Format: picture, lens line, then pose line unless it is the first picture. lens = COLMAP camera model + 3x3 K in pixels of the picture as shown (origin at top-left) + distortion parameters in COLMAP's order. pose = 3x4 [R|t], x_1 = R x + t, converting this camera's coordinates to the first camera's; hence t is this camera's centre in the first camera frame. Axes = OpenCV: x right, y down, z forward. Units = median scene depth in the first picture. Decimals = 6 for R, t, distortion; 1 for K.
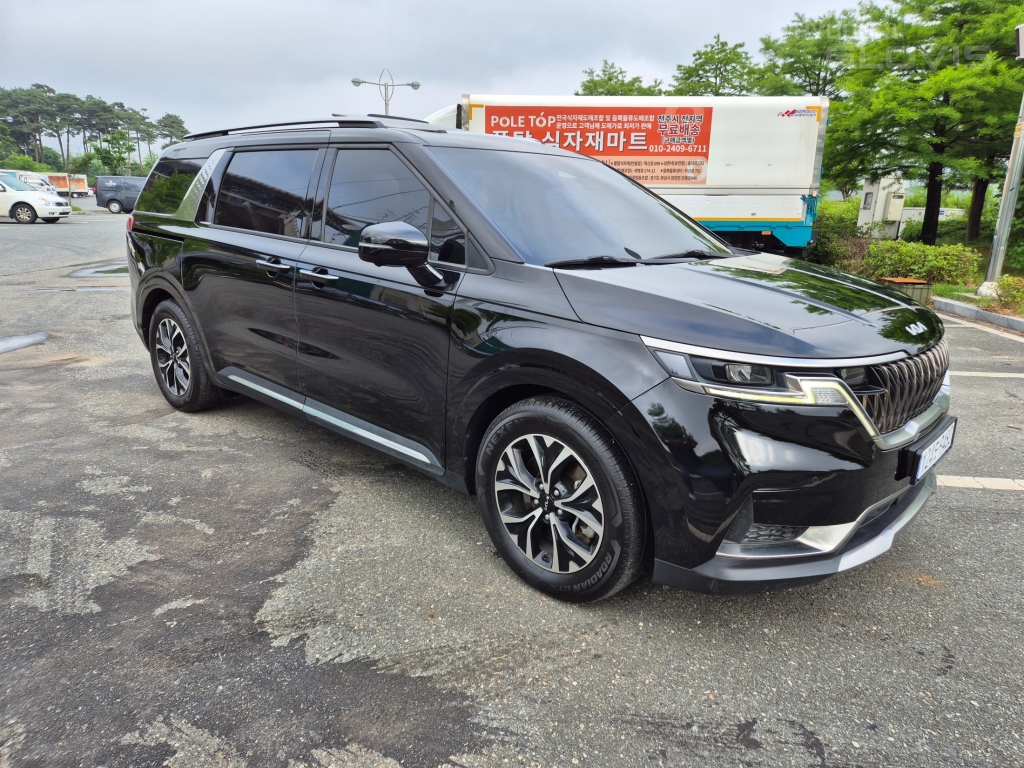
lens RADIAL K [[693.3, 0, 515.1], [0, 693.3, 384.2], [0, 0, 1]] dist [0.074074, -0.071730]
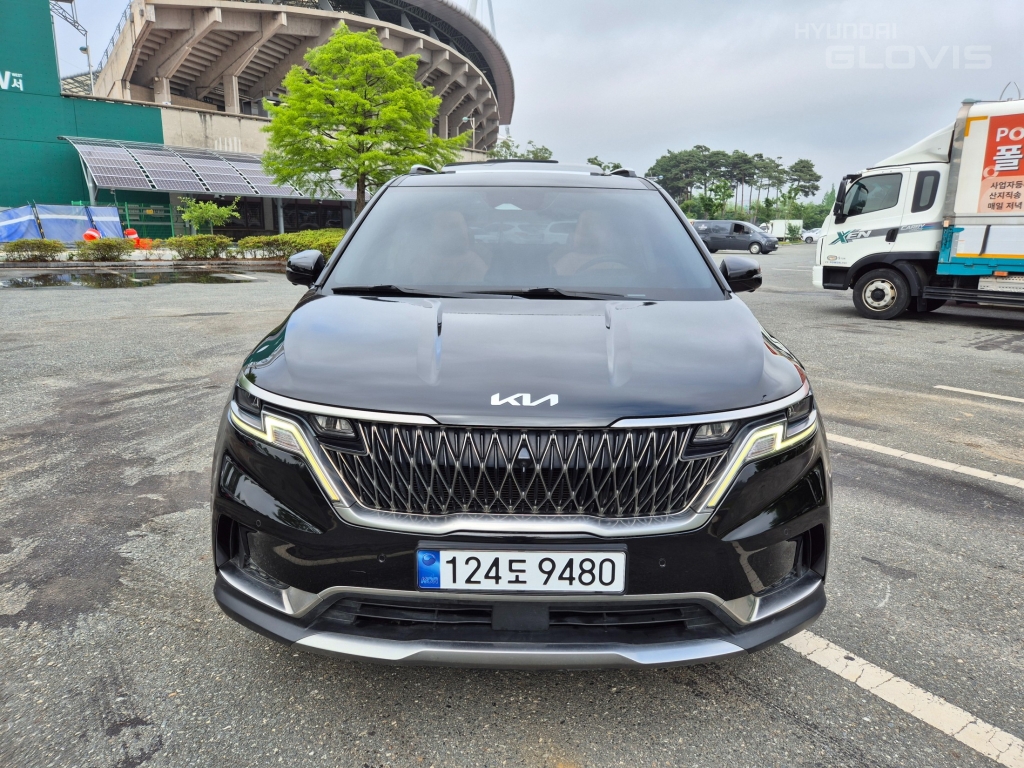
lens RADIAL K [[693.3, 0, 515.1], [0, 693.3, 384.2], [0, 0, 1]] dist [0.074074, -0.071730]
pose [[0.657913, 0.145605, -0.738884, 0.235569], [-0.185089, 0.982301, 0.028767, -0.024582], [0.729994, 0.117834, 0.673219, 0.106980]]
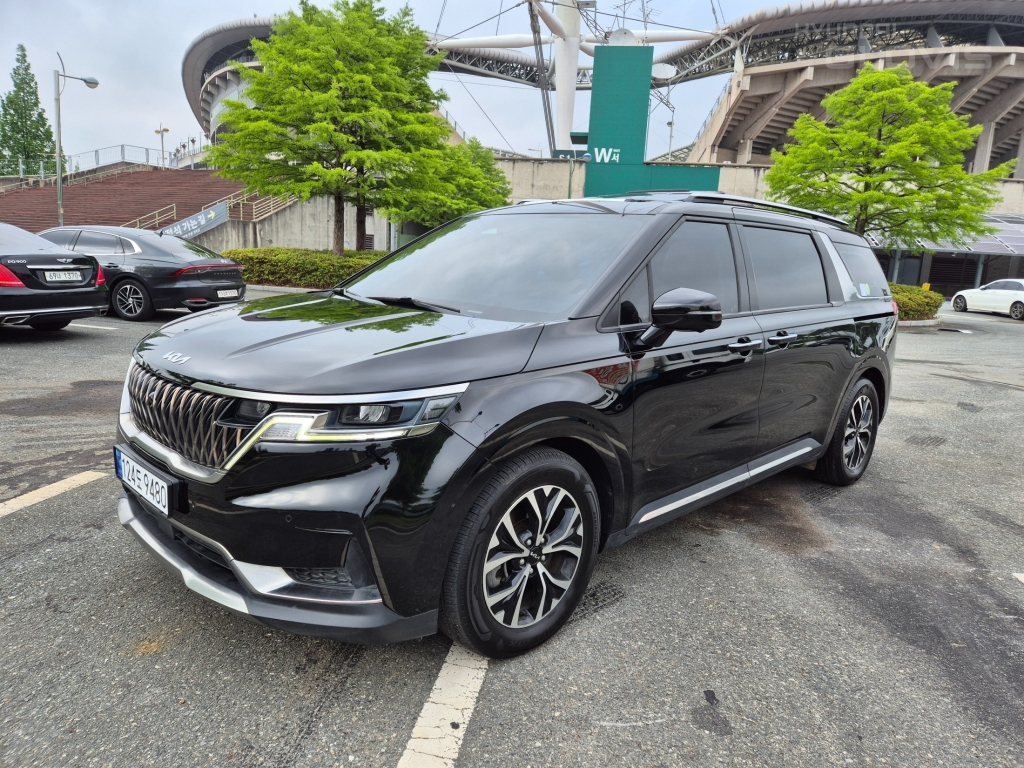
lens RADIAL K [[693.3, 0, 515.1], [0, 693.3, 384.2], [0, 0, 1]] dist [0.074074, -0.071730]
pose [[-0.080572, 0.142220, -0.986550, 0.324256], [-0.296156, 0.941654, 0.159935, -0.074322], [0.951735, 0.305059, -0.033752, 0.324527]]
